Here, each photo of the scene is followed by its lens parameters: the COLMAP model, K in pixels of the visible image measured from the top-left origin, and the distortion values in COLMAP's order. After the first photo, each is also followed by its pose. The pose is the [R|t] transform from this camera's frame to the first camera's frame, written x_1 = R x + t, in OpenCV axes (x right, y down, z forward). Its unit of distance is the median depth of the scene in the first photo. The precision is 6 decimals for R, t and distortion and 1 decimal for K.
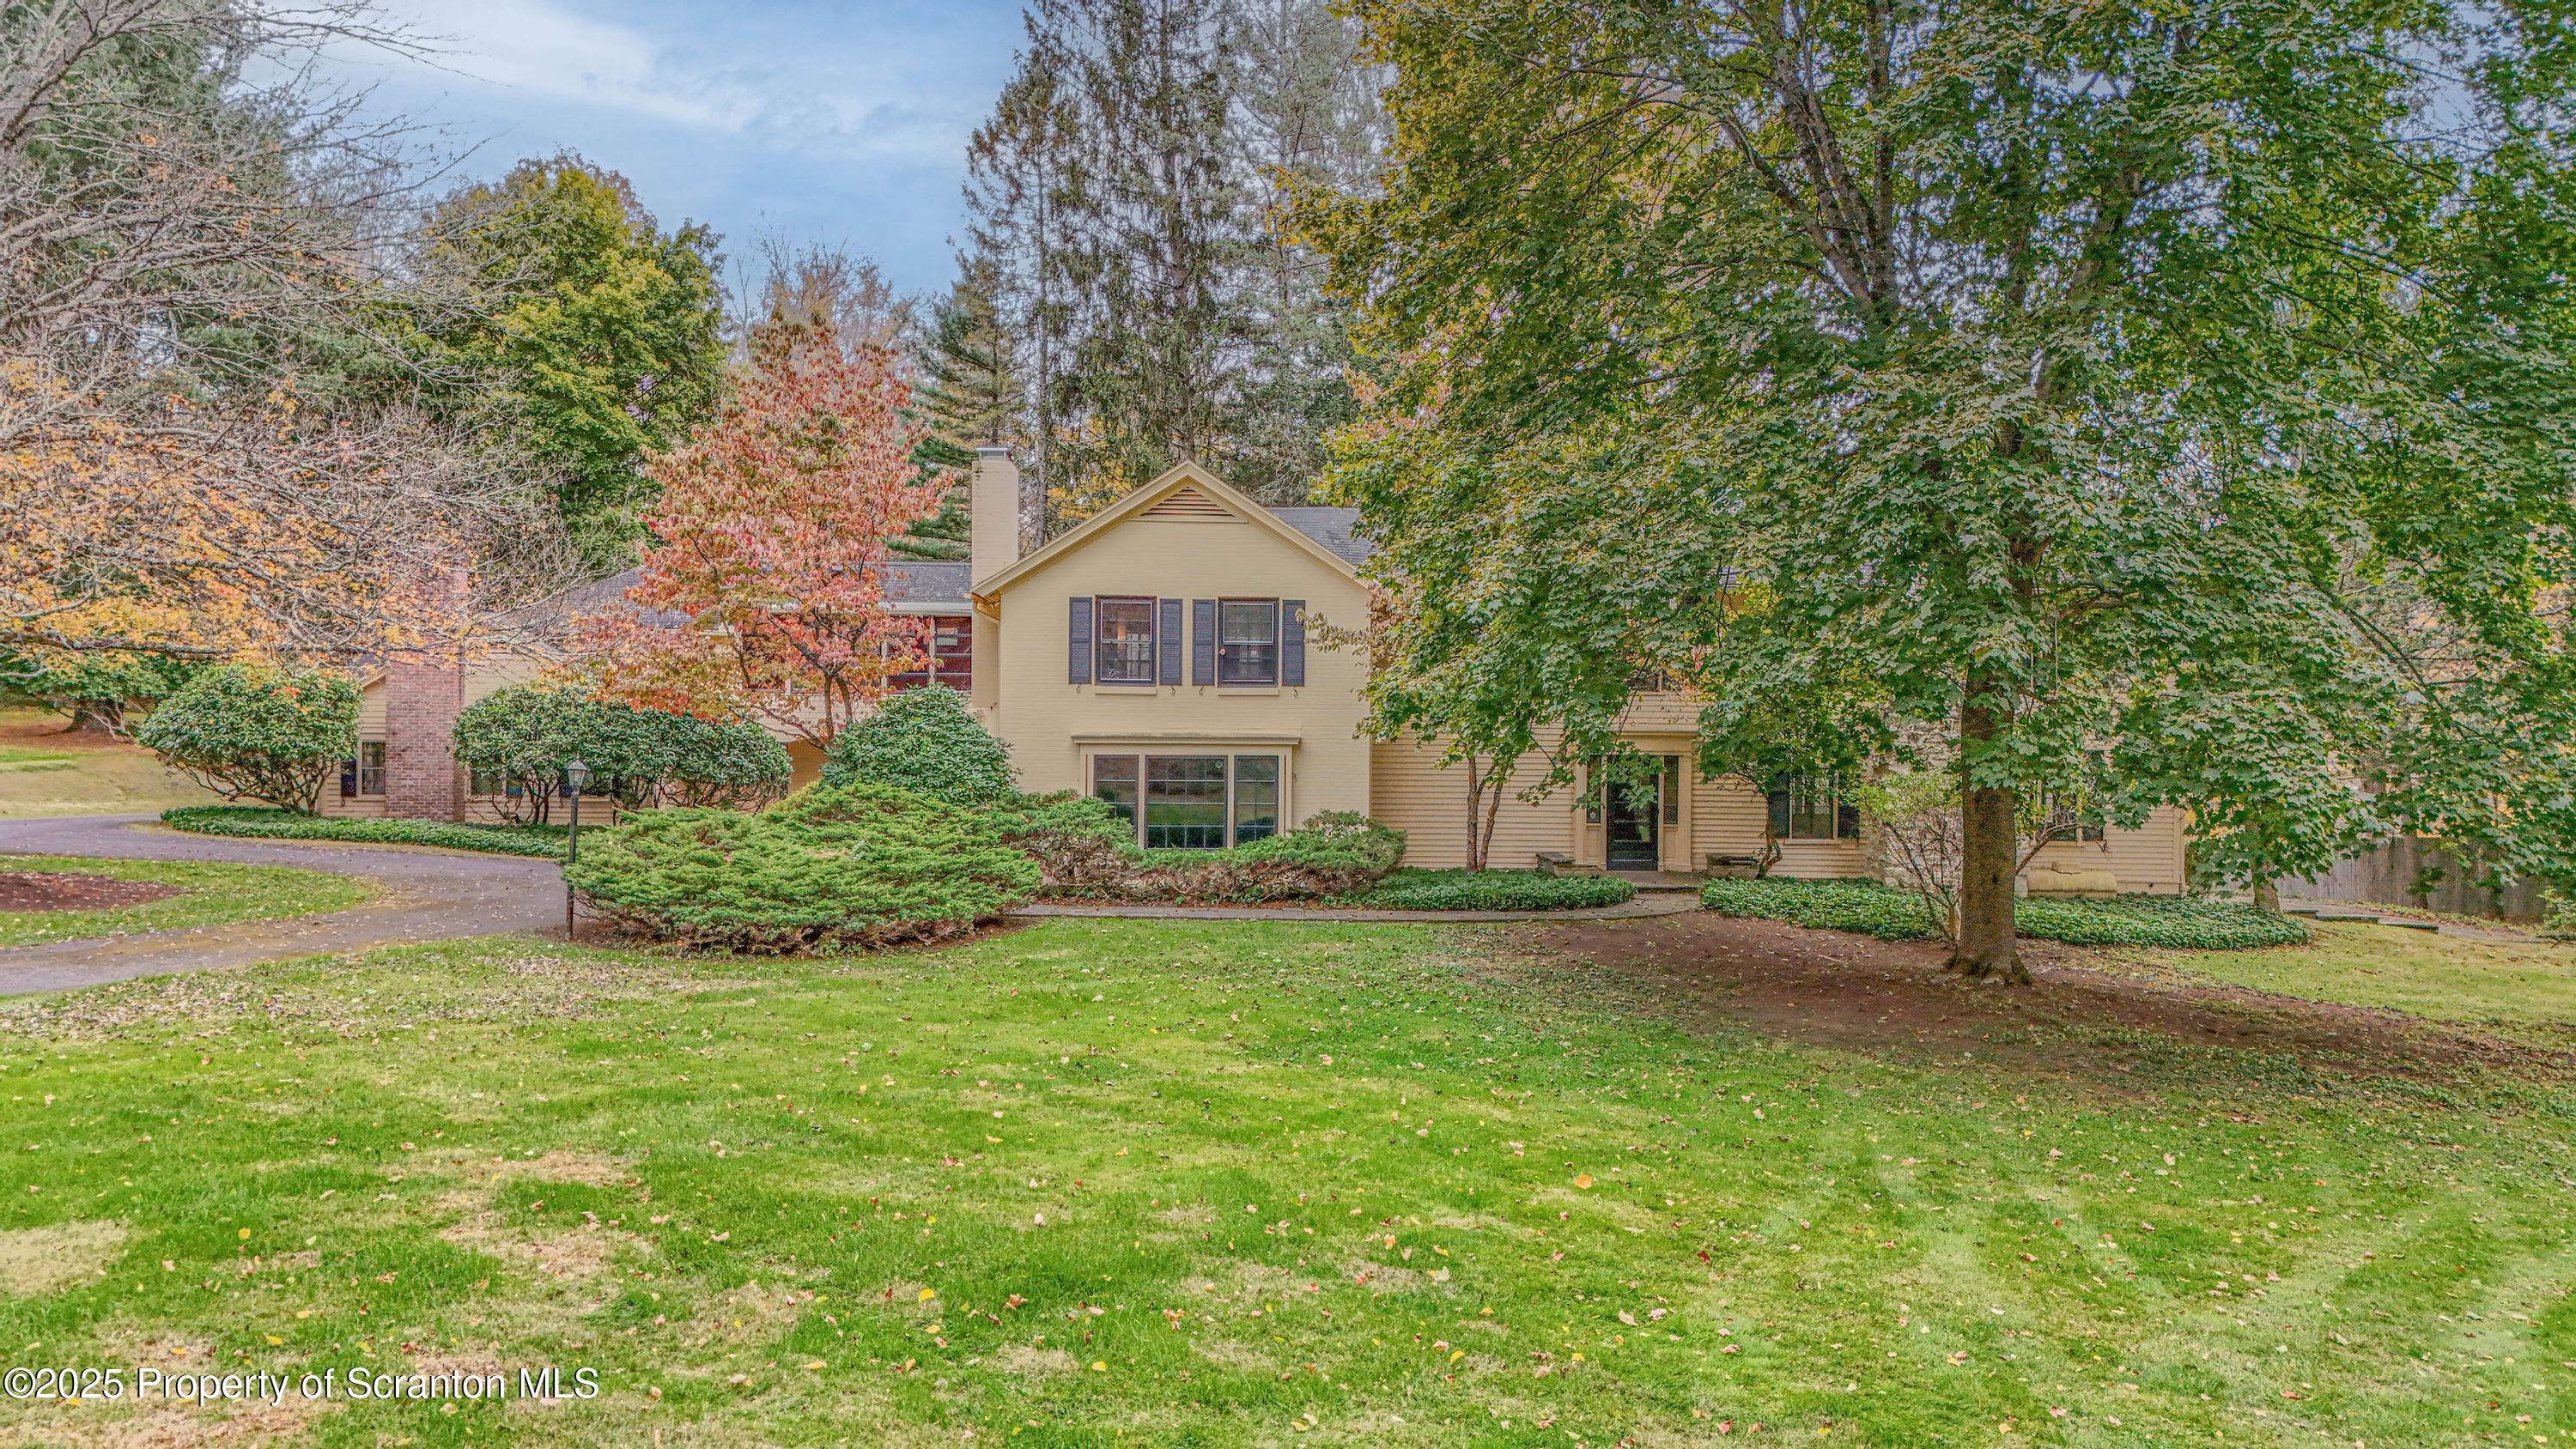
lens RADIAL K [[1905.5, 0, 1282.9], [0, 1905.5, 726.7], [0, 0, 1]] dist [0.050160, -0.042043]
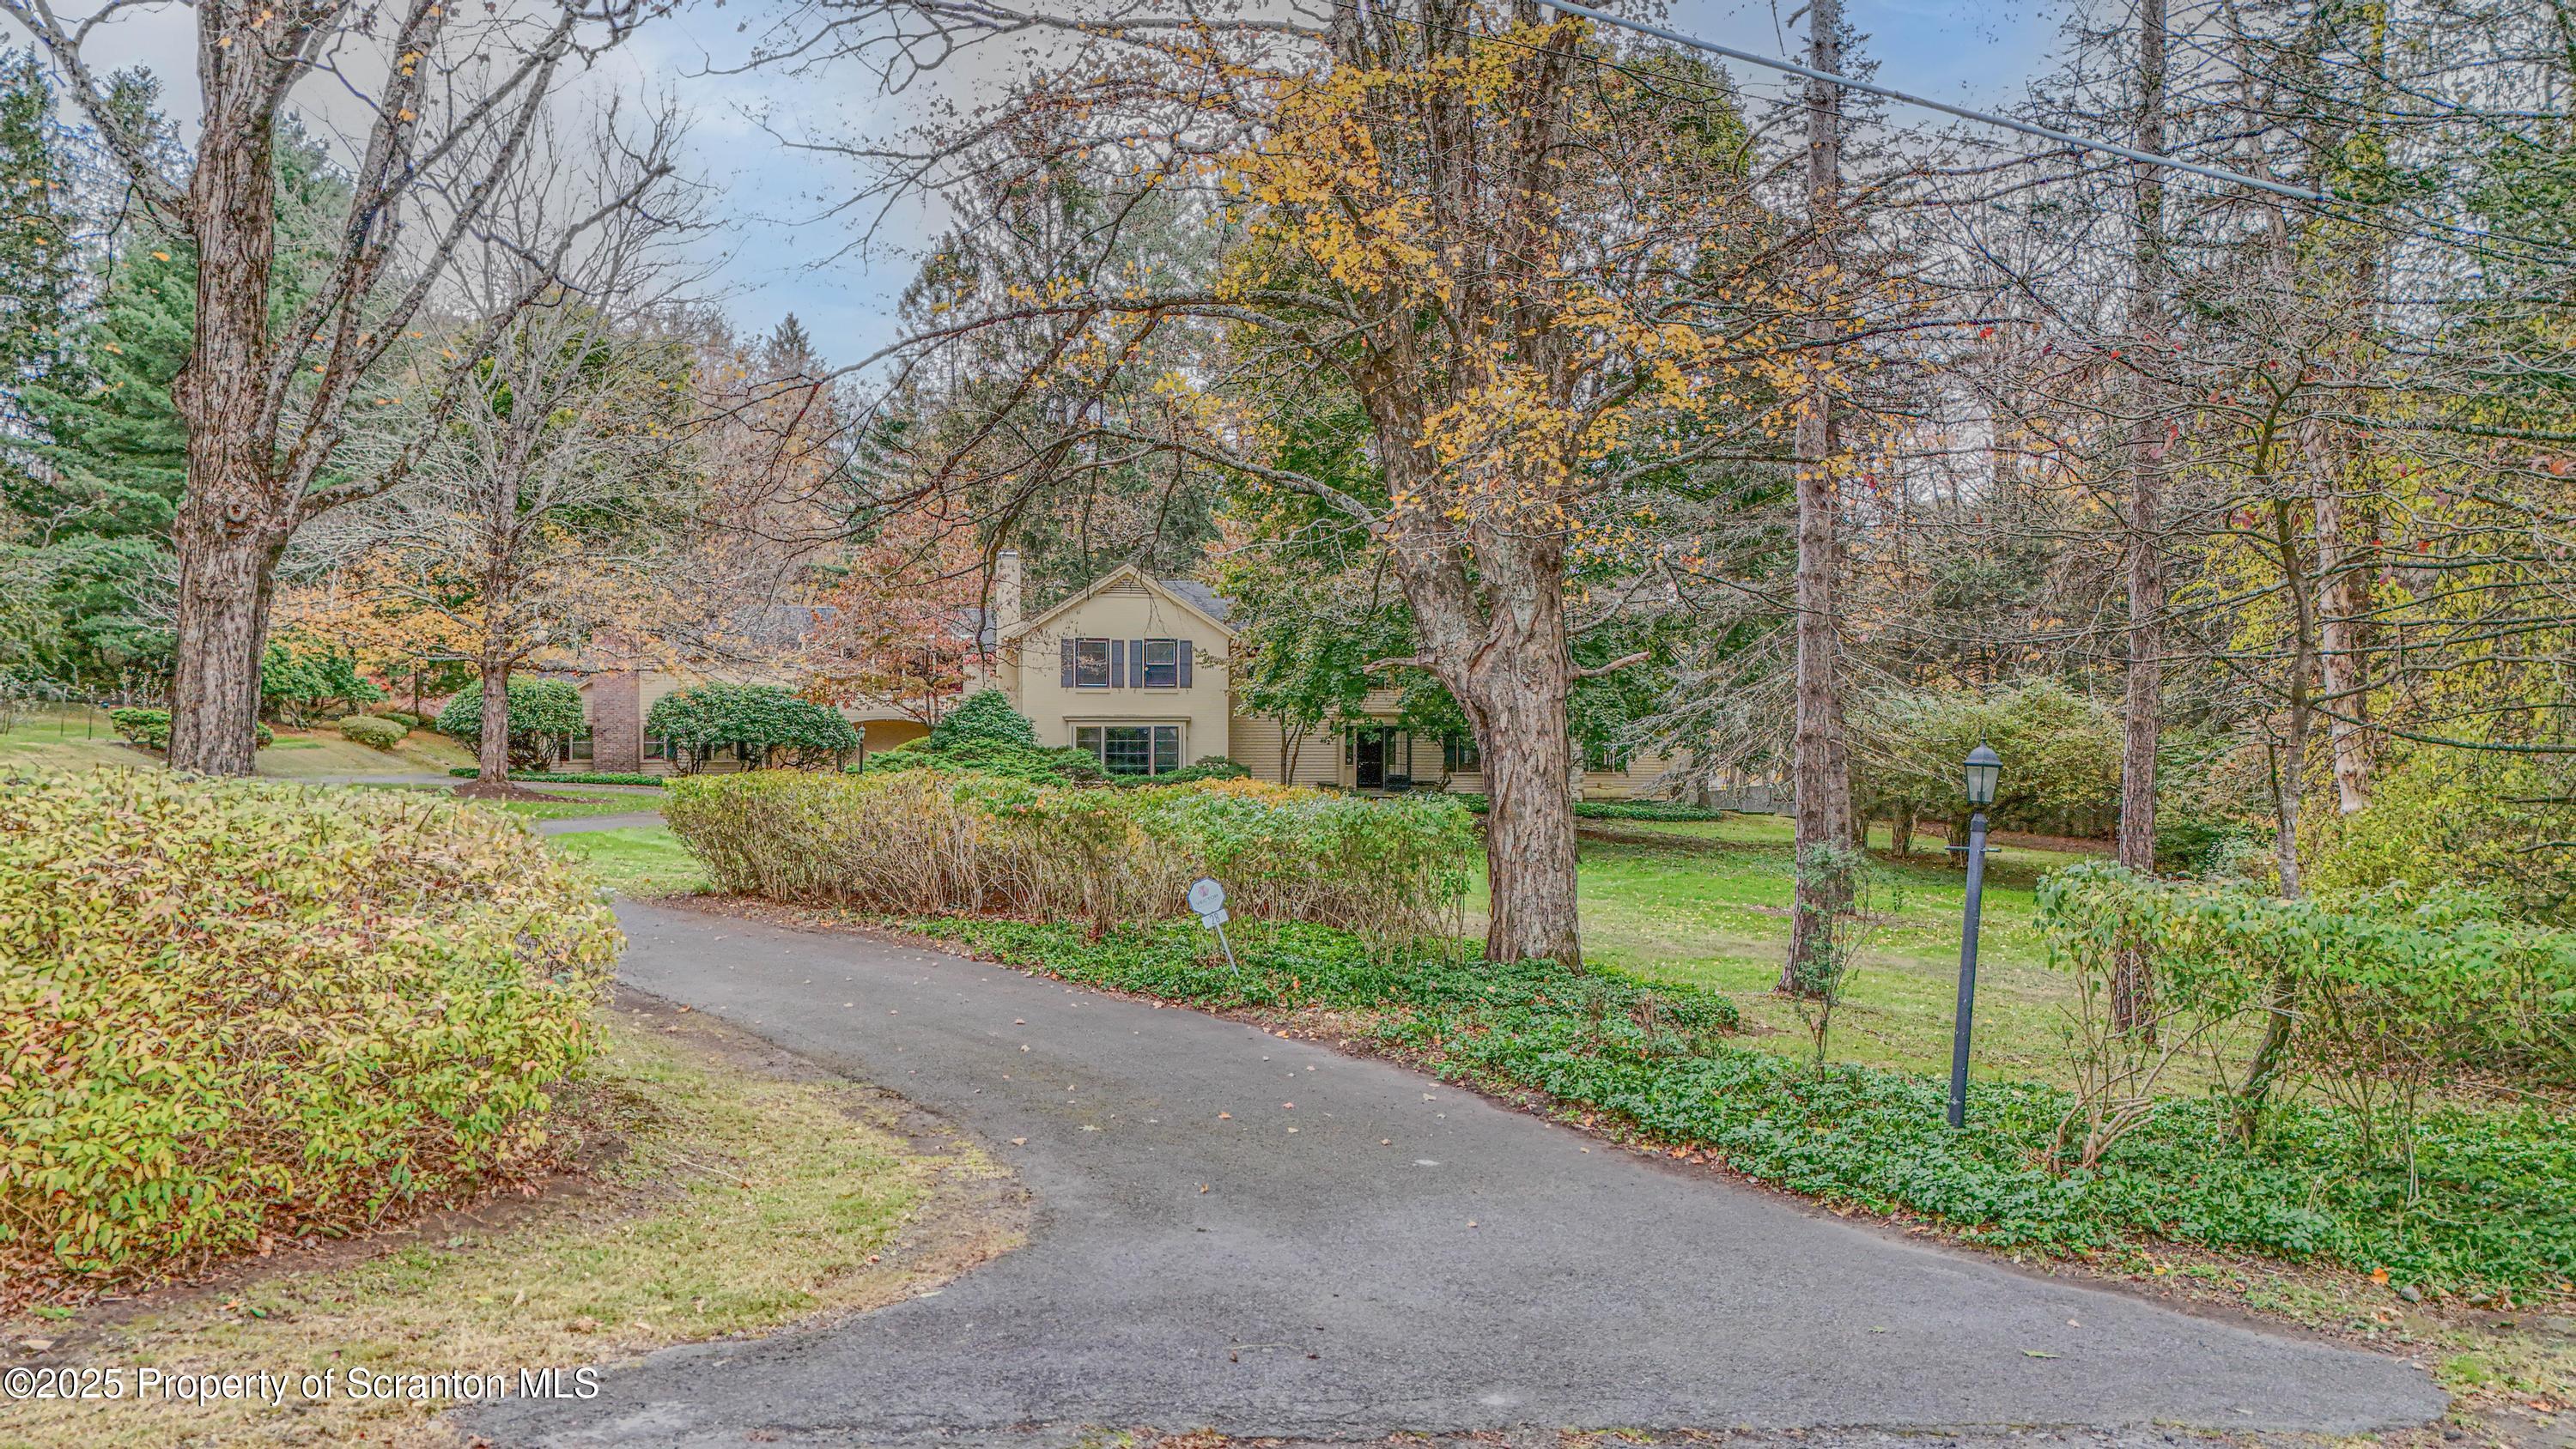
lens RADIAL K [[1905.5, 0, 1289.3], [0, 1905.5, 719.7], [0, 0, 1]] dist [0.050160, -0.042043]
pose [[0.990706, -0.006858, 0.135850, -0.143461], [0.006709, 0.999976, 0.001552, 0.006634], [-0.135858, -0.000626, 0.990728, -0.807907]]
